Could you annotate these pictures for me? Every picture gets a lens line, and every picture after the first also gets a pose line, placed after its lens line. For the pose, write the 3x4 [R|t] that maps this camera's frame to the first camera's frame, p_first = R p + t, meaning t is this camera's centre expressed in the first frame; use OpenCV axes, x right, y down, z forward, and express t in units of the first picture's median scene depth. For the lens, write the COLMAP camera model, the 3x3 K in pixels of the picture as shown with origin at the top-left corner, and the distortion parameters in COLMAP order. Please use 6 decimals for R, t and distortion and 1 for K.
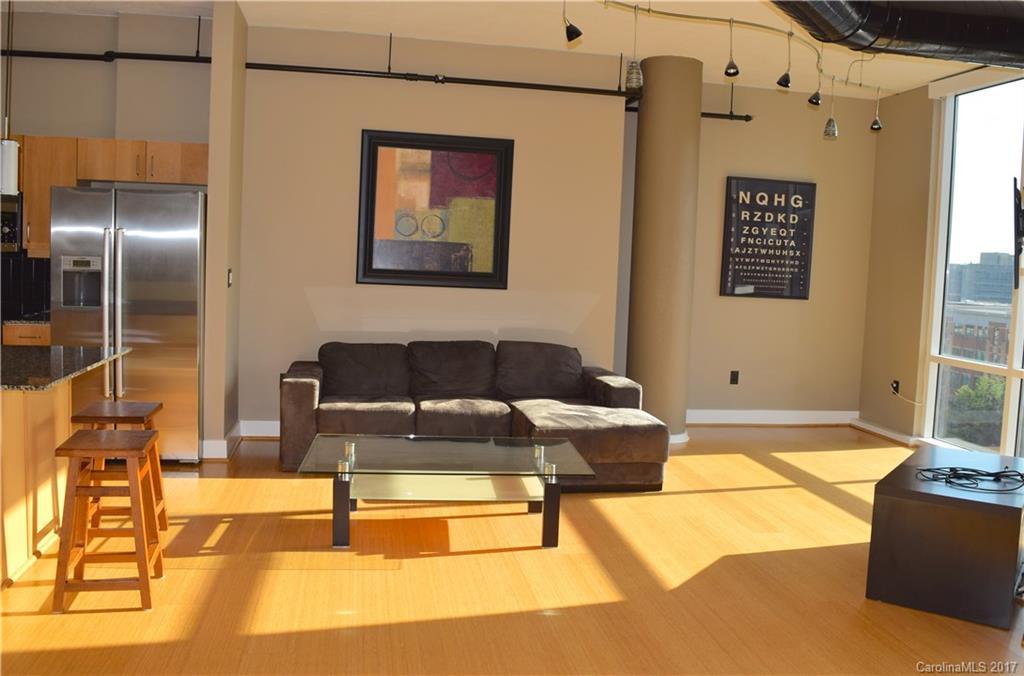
lens RADIAL K [[857.7, 0, 512.0], [0, 857.7, 338.0], [0, 0, 1]] dist [-0.090051, 0.004875]
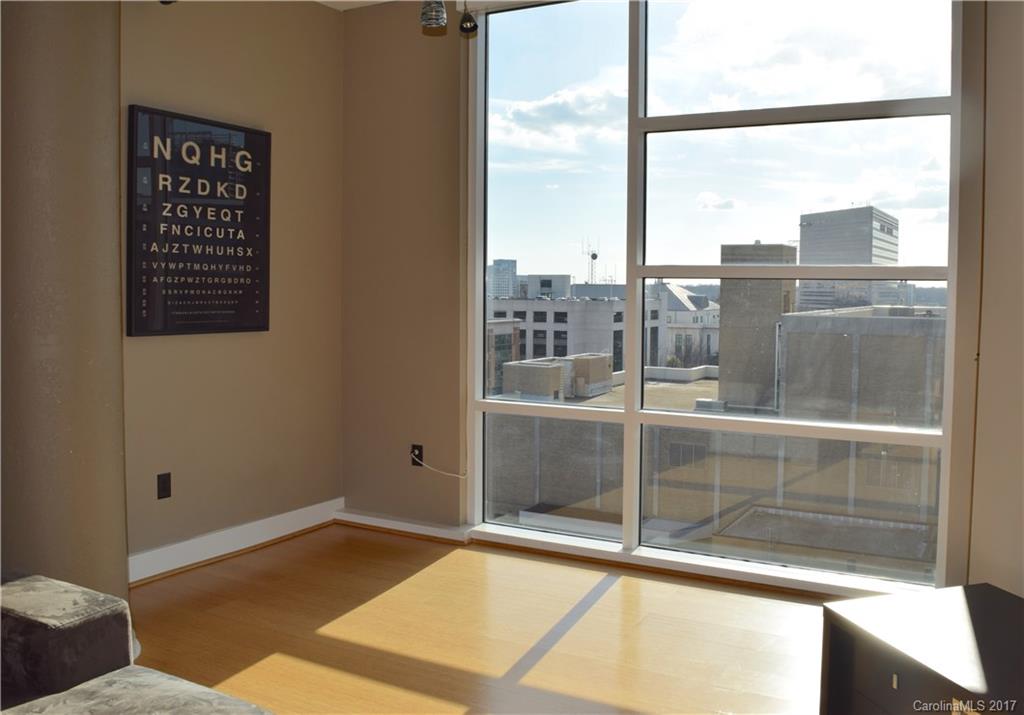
lens RADIAL K [[911.1, 0, 513.5], [0, 911.1, 329.3], [0, 0, 1]] dist [-0.049073, -0.000142]
pose [[0.624987, -0.072712, 0.777241, -0.036754], [0.085202, 0.996058, 0.024672, -0.049405], [-0.775972, 0.050803, 0.628719, 0.496821]]
